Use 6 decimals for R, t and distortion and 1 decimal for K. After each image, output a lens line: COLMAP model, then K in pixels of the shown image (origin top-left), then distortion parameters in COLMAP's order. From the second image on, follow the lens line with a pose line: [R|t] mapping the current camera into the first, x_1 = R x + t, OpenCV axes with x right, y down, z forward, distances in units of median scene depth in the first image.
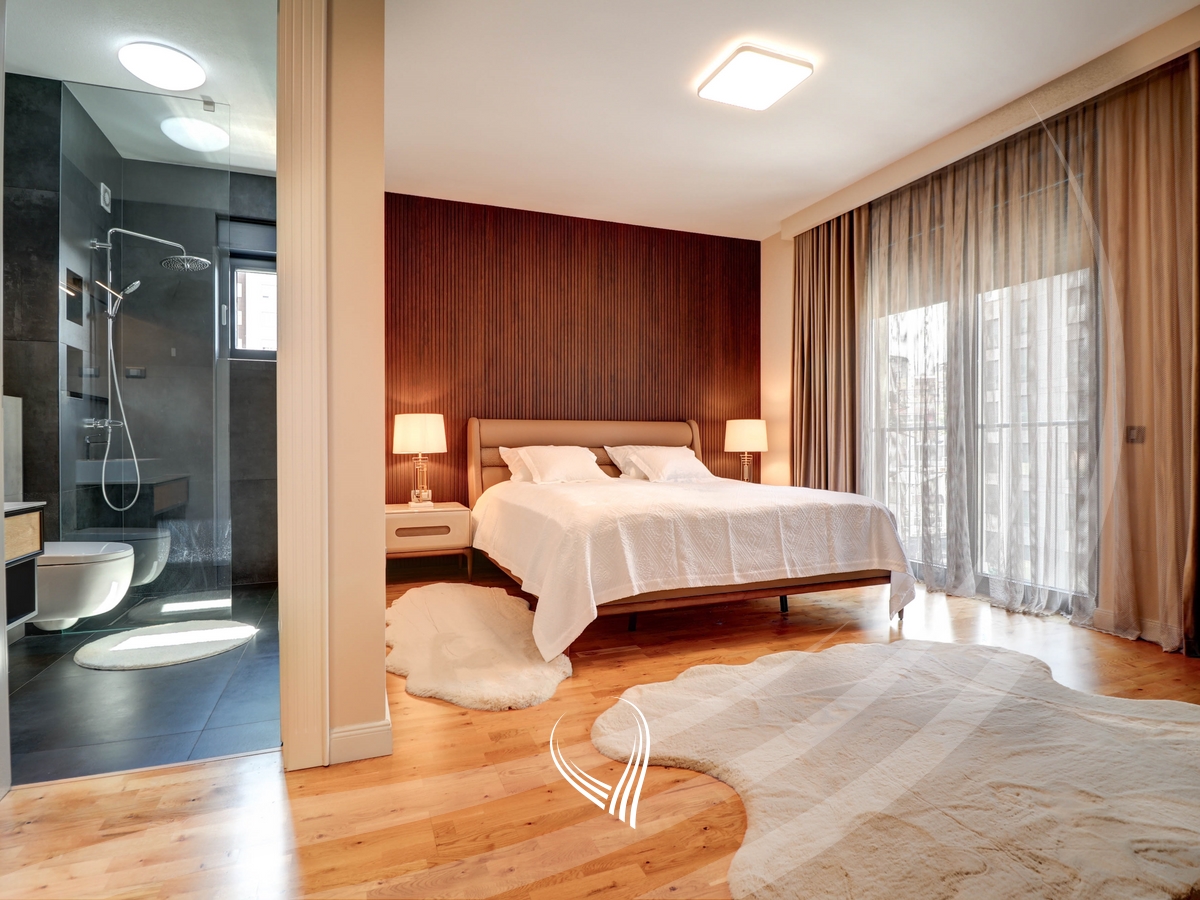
lens RADIAL K [[626.4, 0, 600.0], [0, 626.4, 450.0], [0, 0, 1]] dist [0.002462, -0.014741]
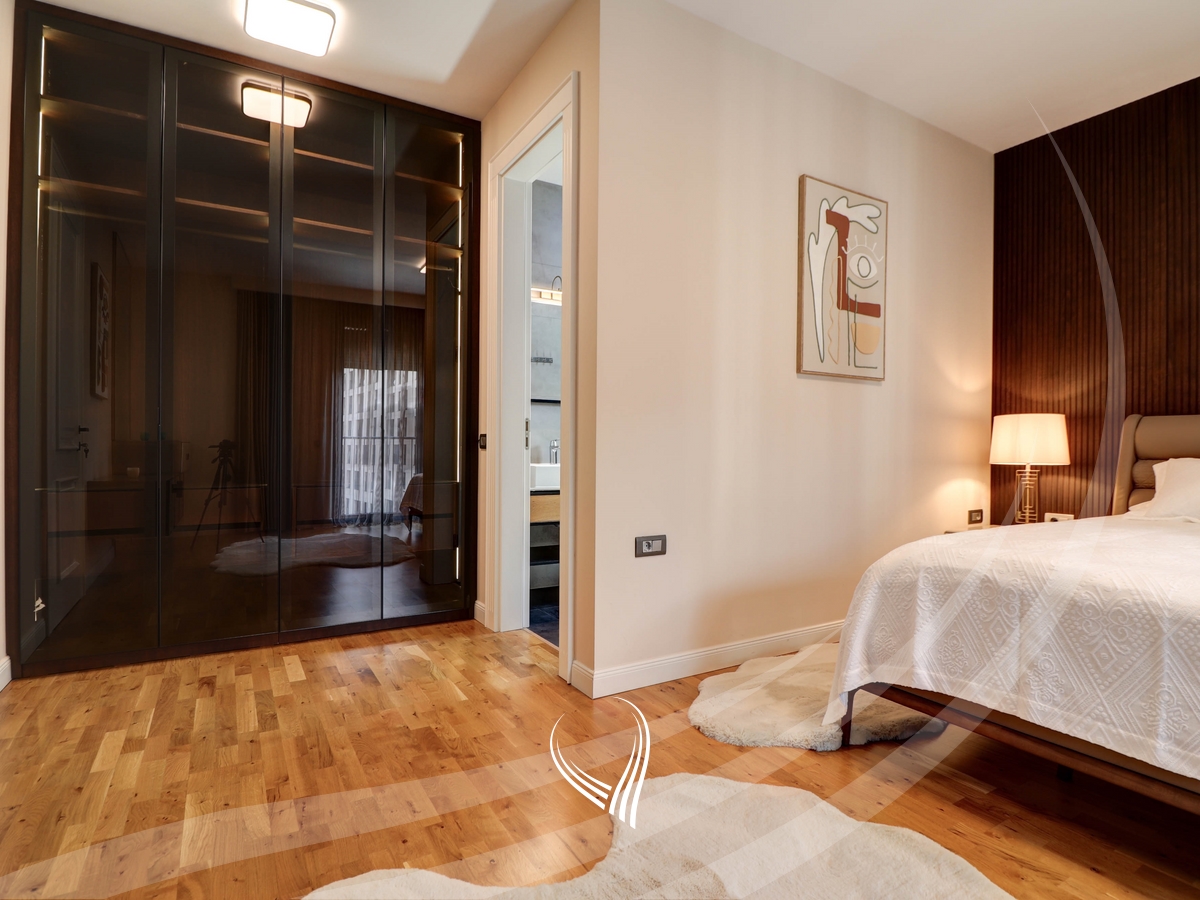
lens RADIAL K [[626.4, 0, 600.0], [0, 626.4, 450.0], [0, 0, 1]] dist [0.002462, -0.014741]
pose [[0.164186, 0.004675, -0.986418, 0.606268], [-0.013176, 0.999910, 0.002546, -0.011440], [0.986341, 0.012579, 0.164233, 0.537963]]
